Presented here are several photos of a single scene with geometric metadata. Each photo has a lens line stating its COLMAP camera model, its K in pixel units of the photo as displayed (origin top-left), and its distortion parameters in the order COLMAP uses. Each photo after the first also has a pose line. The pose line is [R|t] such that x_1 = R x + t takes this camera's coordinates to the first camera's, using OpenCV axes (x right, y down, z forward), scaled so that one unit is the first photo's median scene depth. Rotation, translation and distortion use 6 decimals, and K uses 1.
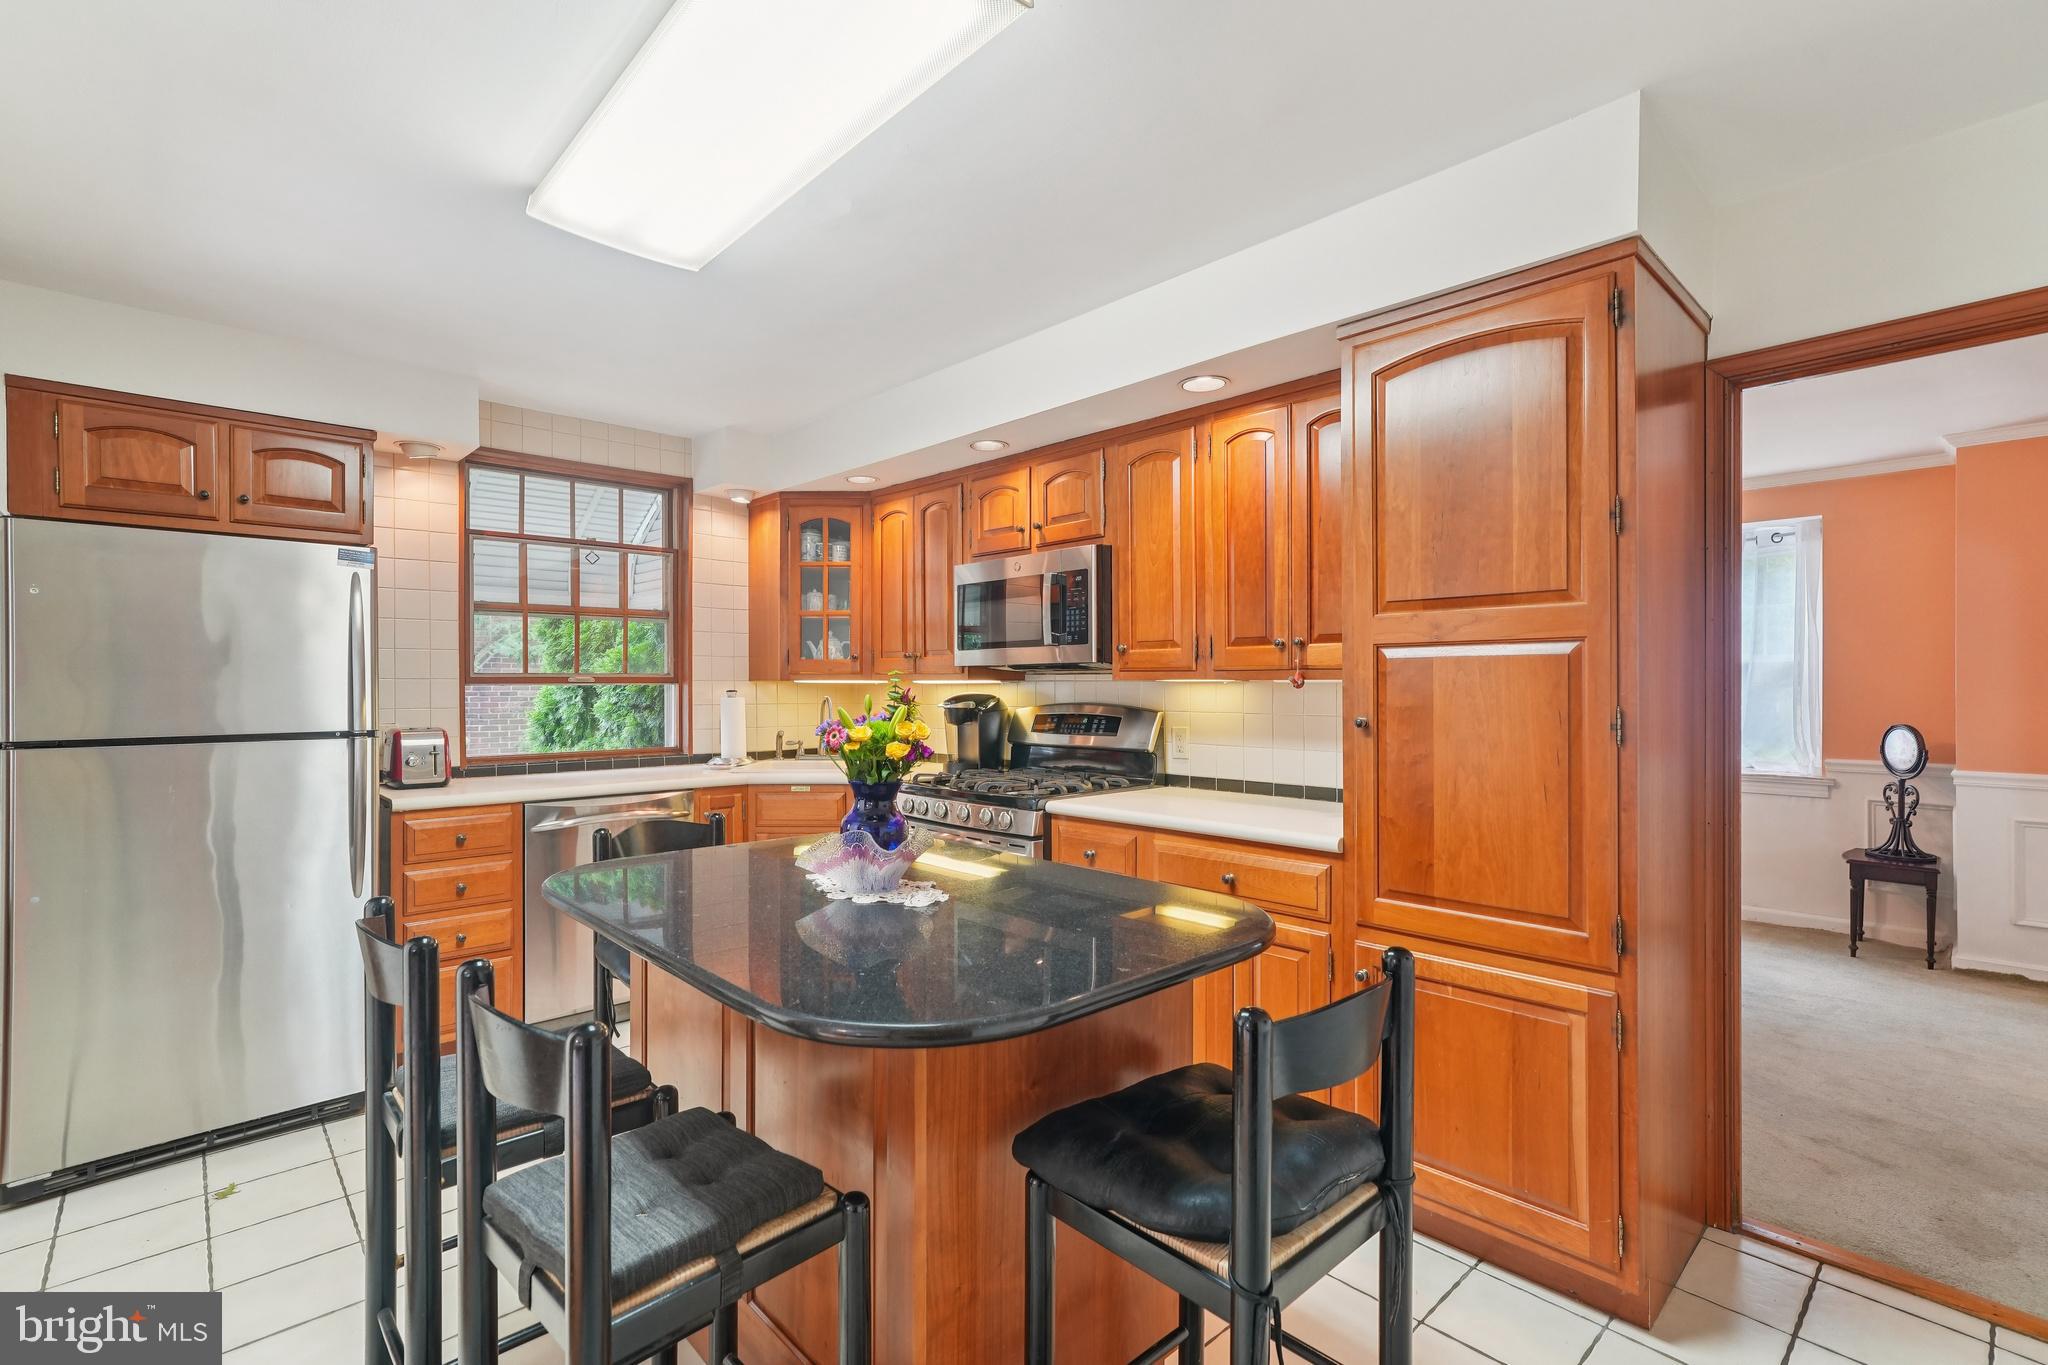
lens RADIAL K [[922.6, 0, 1024.0], [0, 922.6, 682.5], [0, 0, 1]] dist [-0.011752, 0.019159]
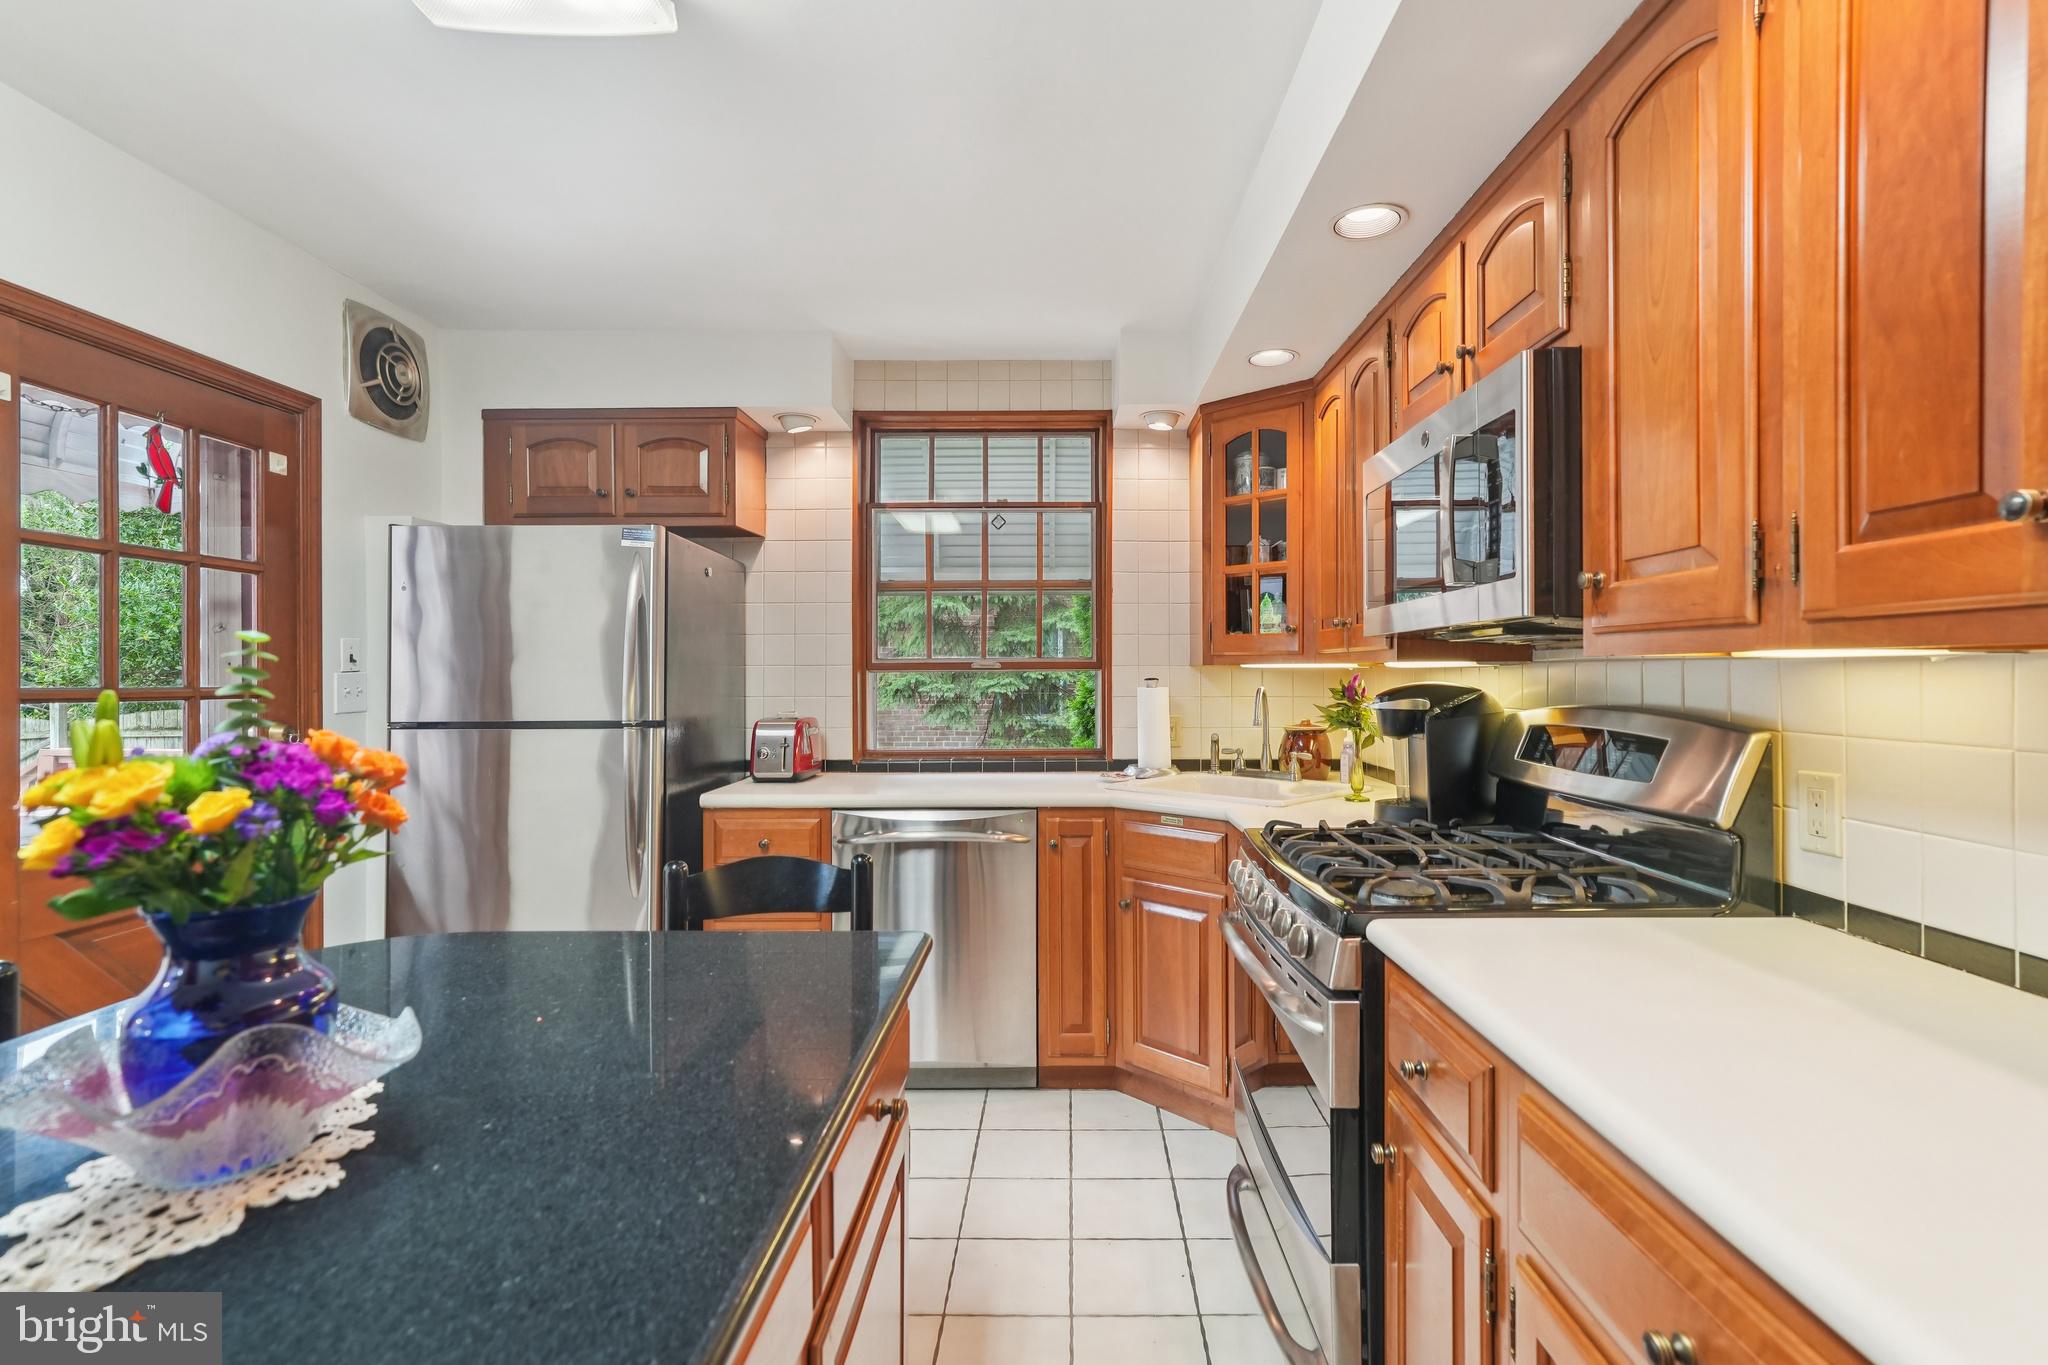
lens RADIAL K [[949.8, 0, 1057.7], [0, 949.8, 668.1], [0, 0, 1]] dist [-0.003955, 0.010109]
pose [[0.740918, -0.005428, -0.671573, 0.191201], [0.004144, 0.999985, -0.003510, 0.003441], [0.671582, -0.000182, 0.740930, 0.455251]]
